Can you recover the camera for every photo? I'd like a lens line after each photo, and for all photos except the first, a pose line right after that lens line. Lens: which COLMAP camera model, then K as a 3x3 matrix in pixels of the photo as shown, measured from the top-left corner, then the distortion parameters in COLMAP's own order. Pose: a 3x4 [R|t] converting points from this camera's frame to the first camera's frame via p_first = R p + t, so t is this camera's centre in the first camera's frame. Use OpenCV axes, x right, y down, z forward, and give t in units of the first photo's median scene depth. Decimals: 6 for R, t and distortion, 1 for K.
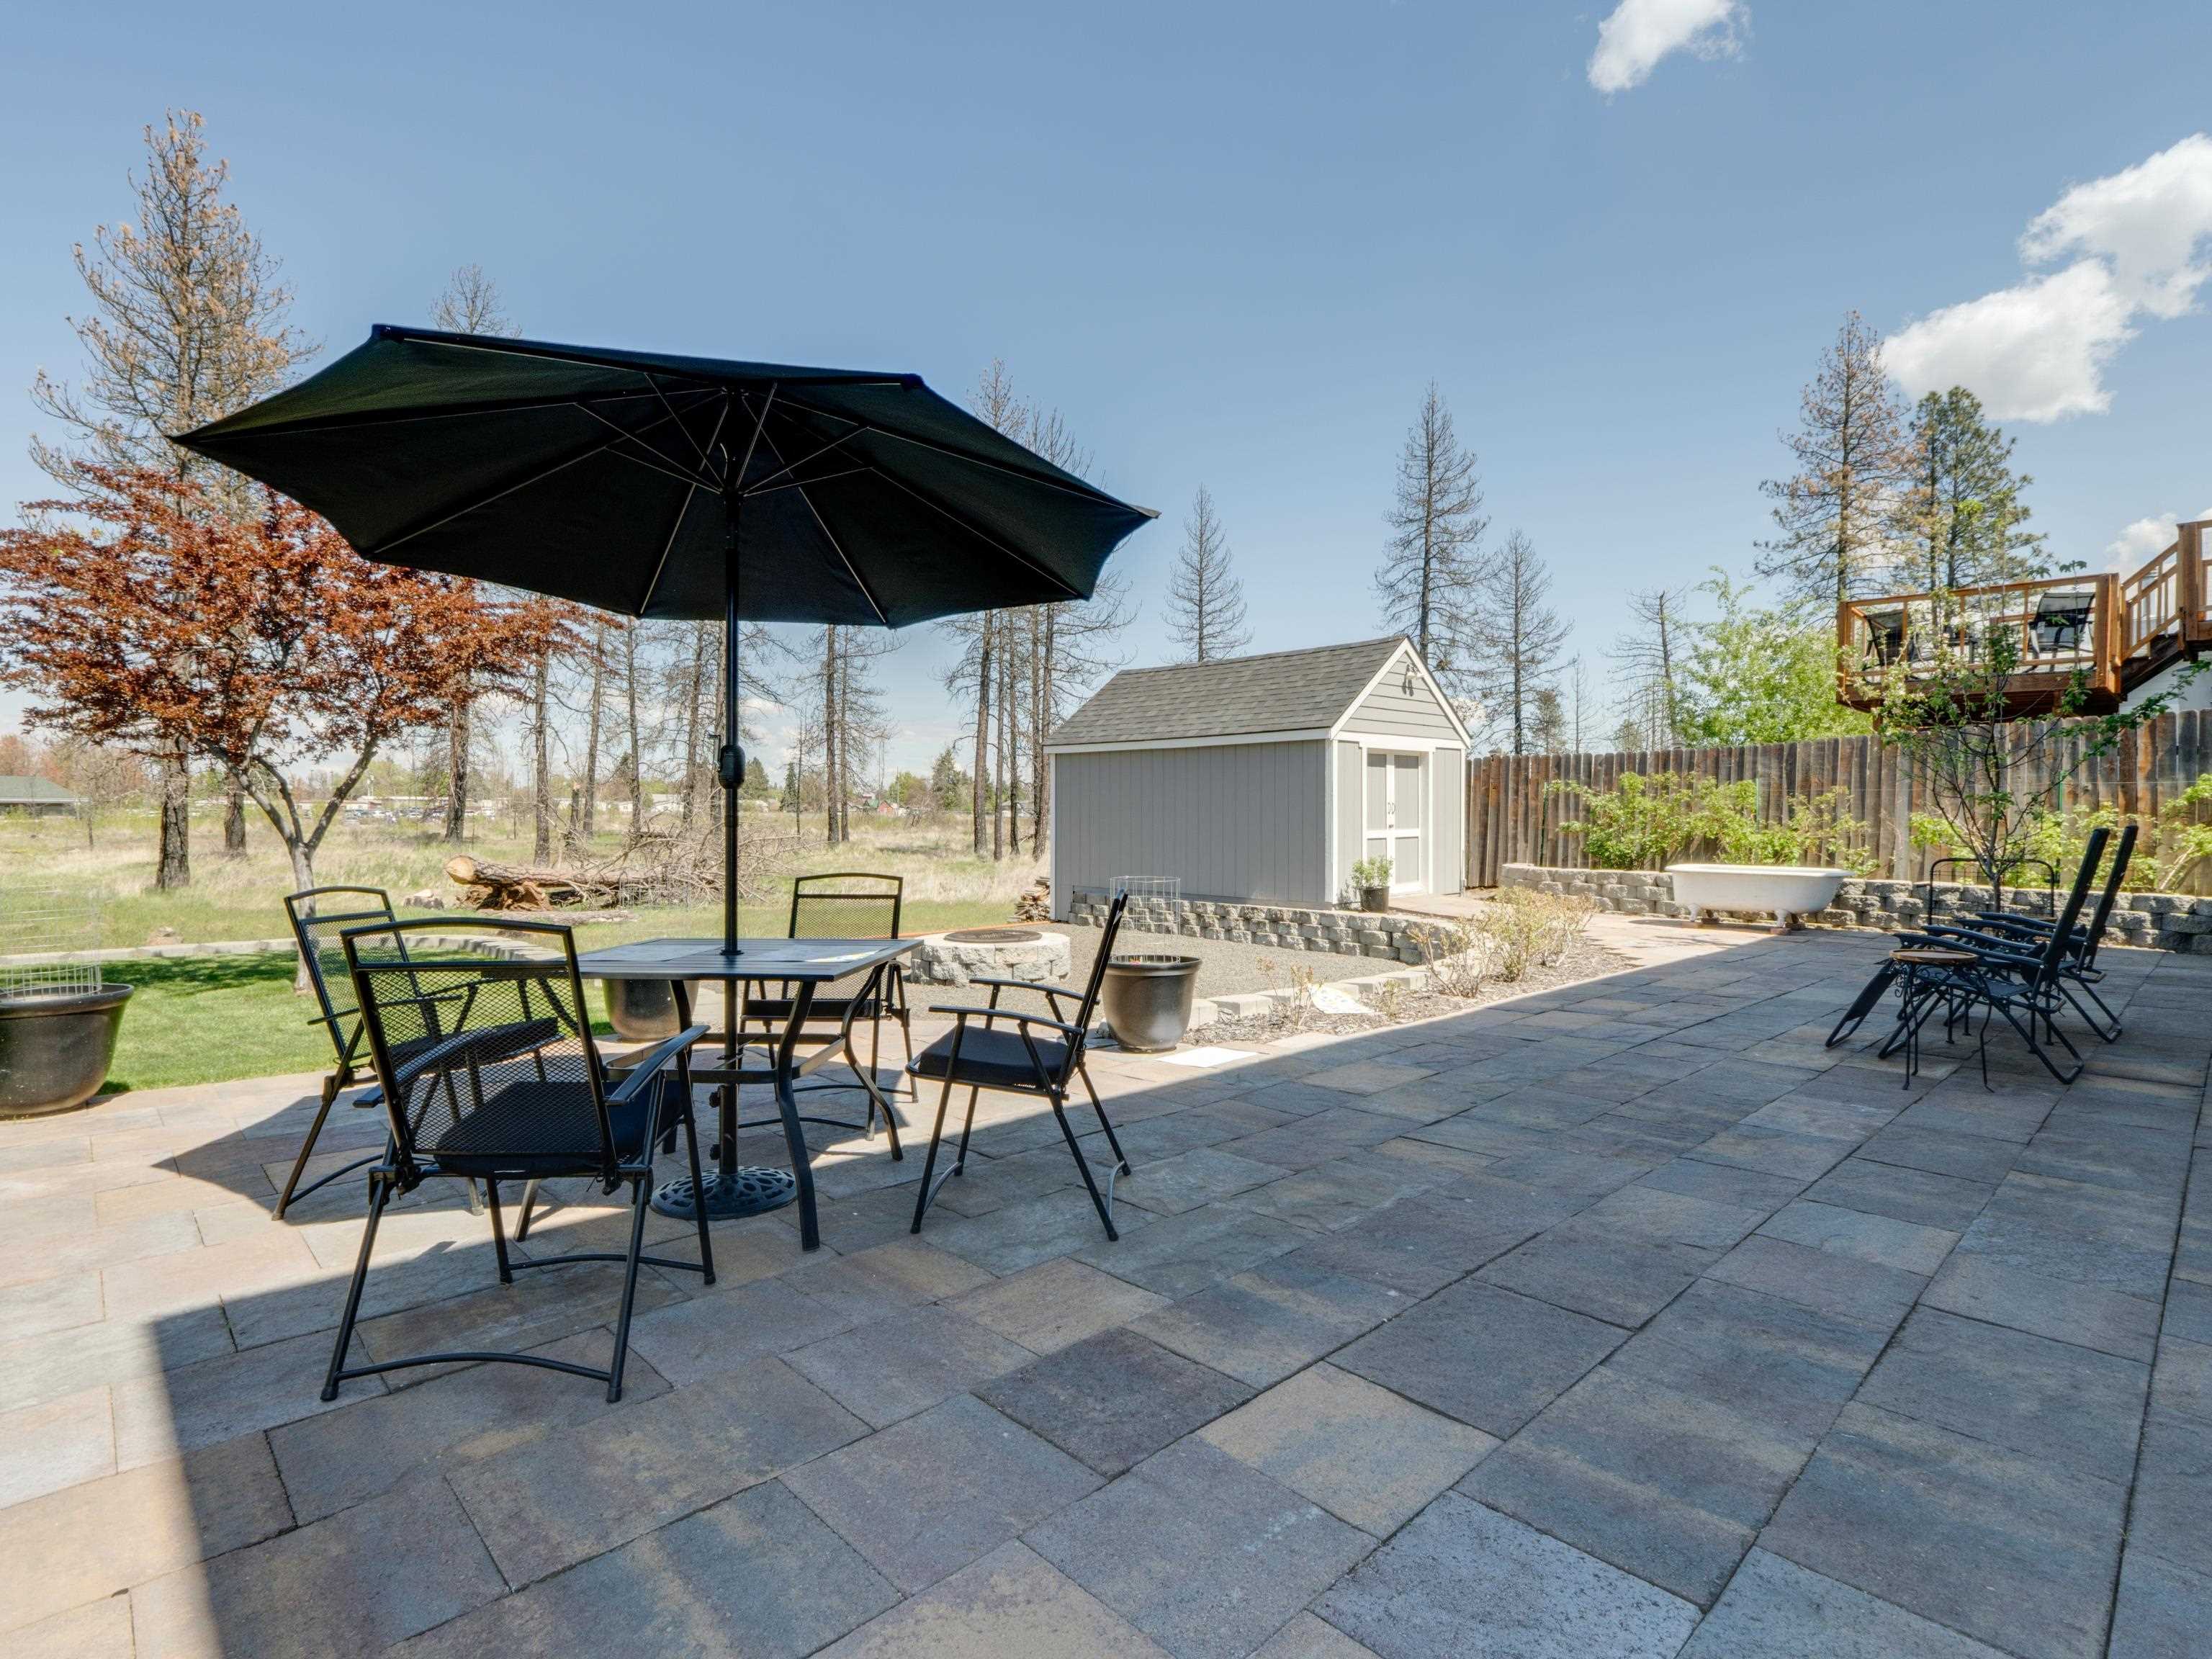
lens RADIAL K [[1101.7, 0, 1198.3], [0, 1101.7, 844.1], [0, 0, 1]] dist [-0.009056, -0.000550]
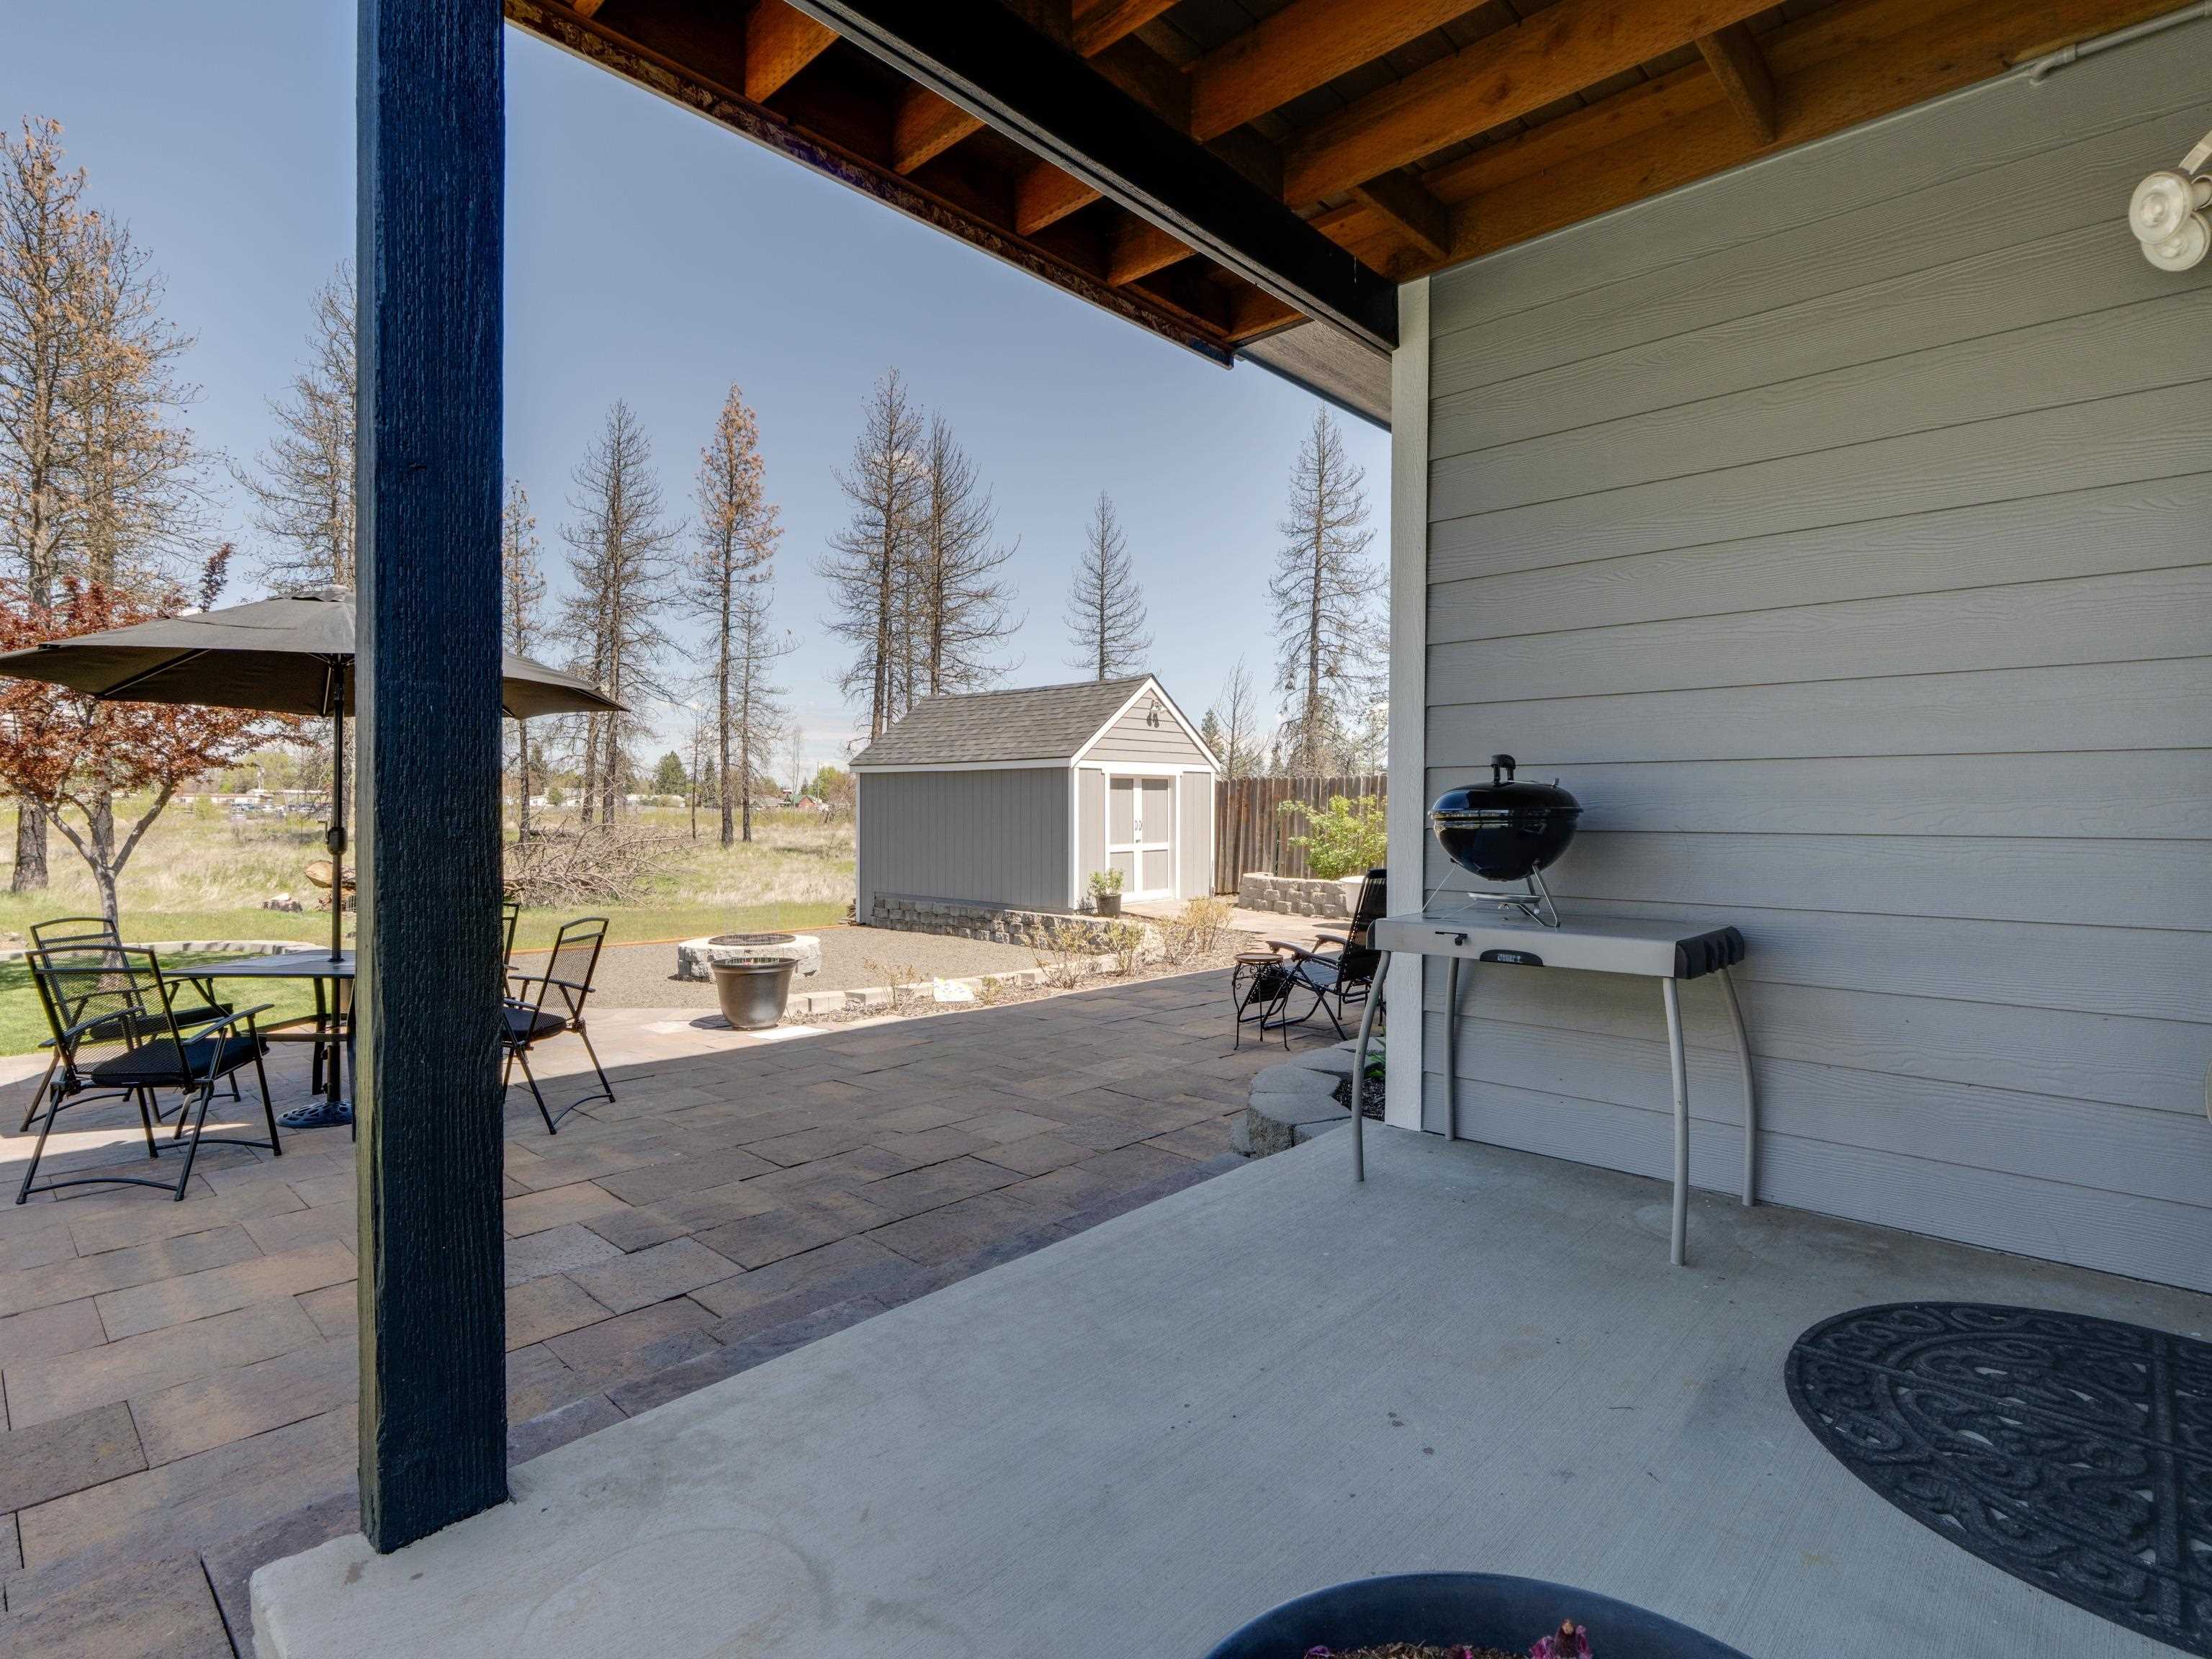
lens RADIAL K [[1101.7, 0, 1217.1], [0, 1101.7, 845.5], [0, 0, 1]] dist [-0.009056, -0.000550]
pose [[0.997835, 0.000808, 0.065769, 0.185674], [-0.001365, 0.999964, 0.008424, -0.021163], [-0.065759, -0.008495, 0.997799, -0.163987]]
